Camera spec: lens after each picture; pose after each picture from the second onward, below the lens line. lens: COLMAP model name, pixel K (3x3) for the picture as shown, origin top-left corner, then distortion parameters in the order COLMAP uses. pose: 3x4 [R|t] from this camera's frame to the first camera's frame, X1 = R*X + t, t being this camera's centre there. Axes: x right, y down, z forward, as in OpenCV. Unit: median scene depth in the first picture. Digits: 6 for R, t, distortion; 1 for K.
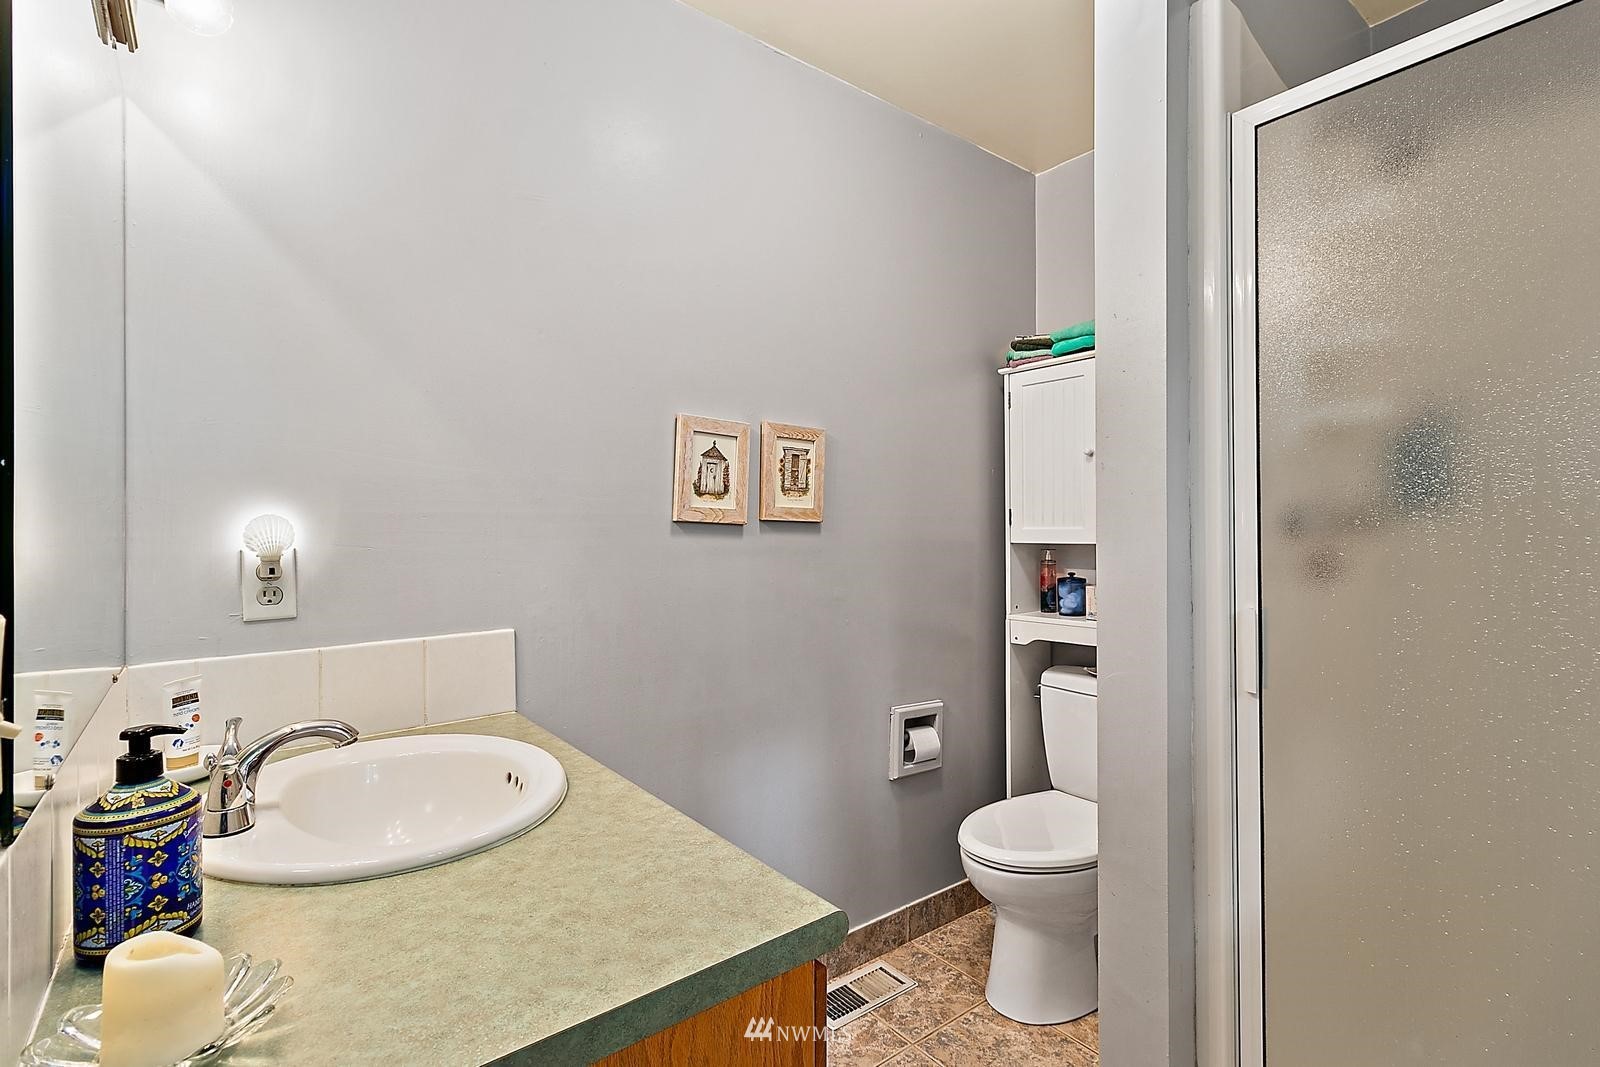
lens RADIAL K [[739.1, 0, 799.0], [0, 739.1, 529.5], [0, 0, 1]] dist [0.001904, 0.000351]
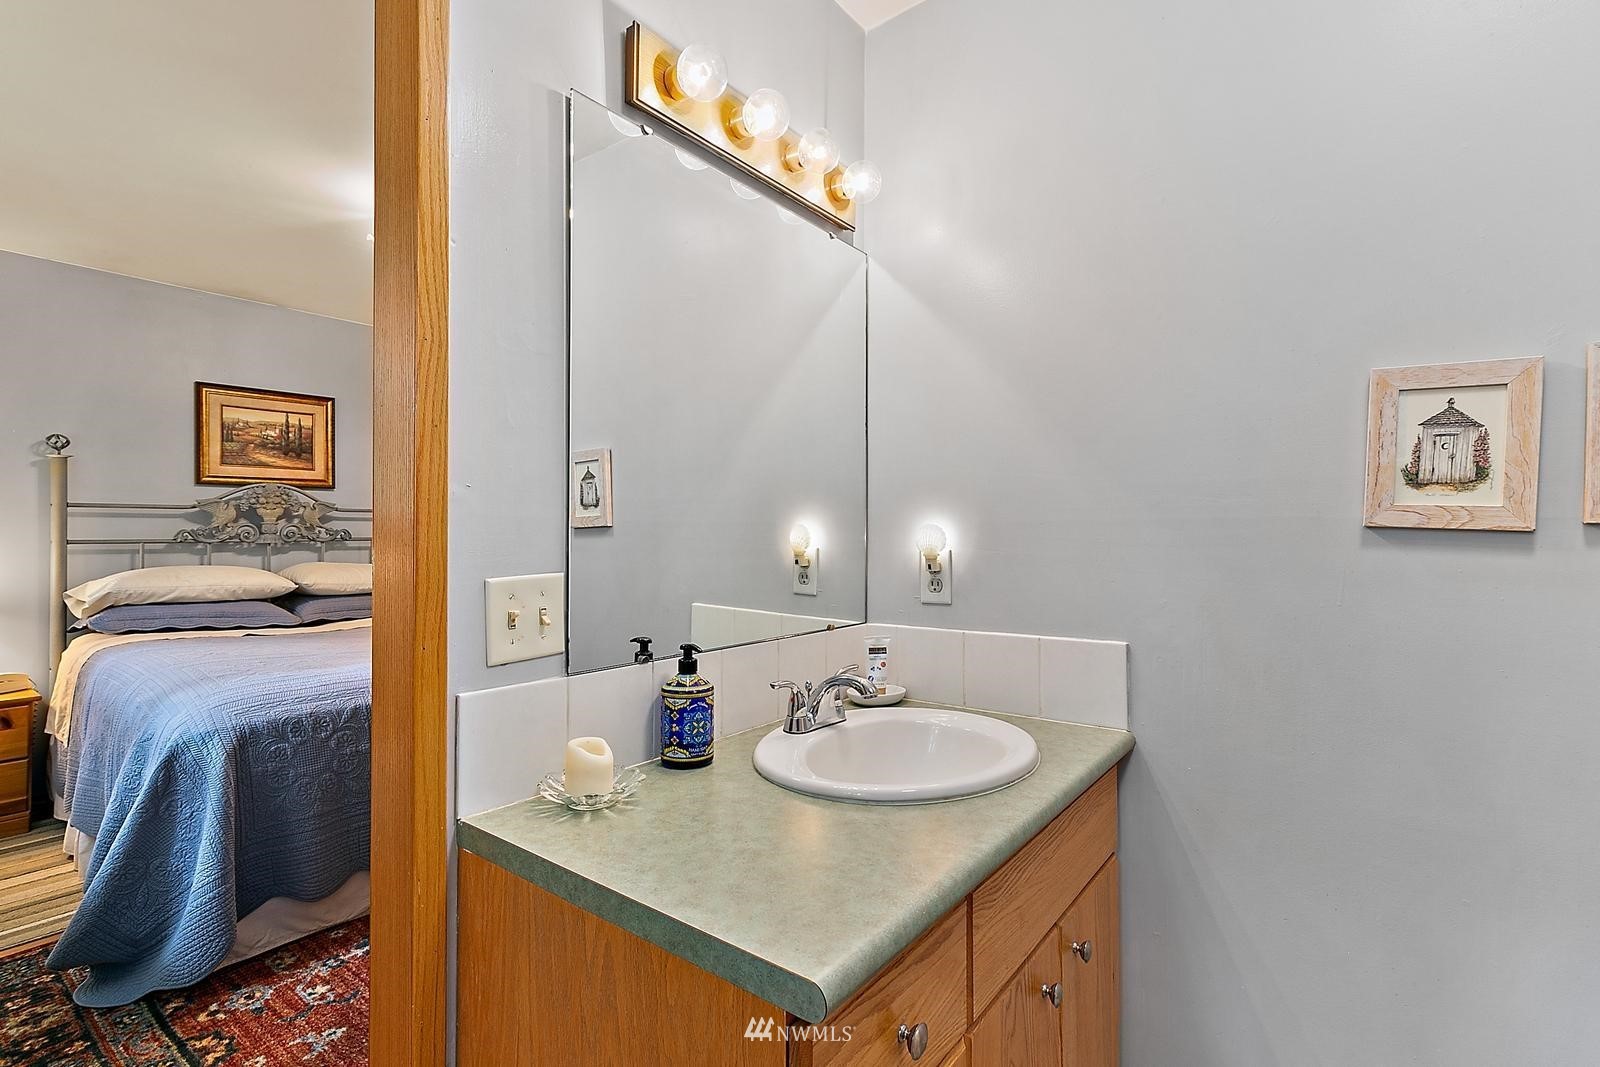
lens RADIAL K [[739.1, 0, 800.0], [0, 739.1, 532.6], [0, 0, 1]] dist [0.001904, 0.000351]
pose [[0.250935, 0.003289, -0.967998, 0.366535], [-0.005579, 0.999983, 0.001952, -0.004277], [0.967988, 0.004910, 0.250949, 0.317383]]
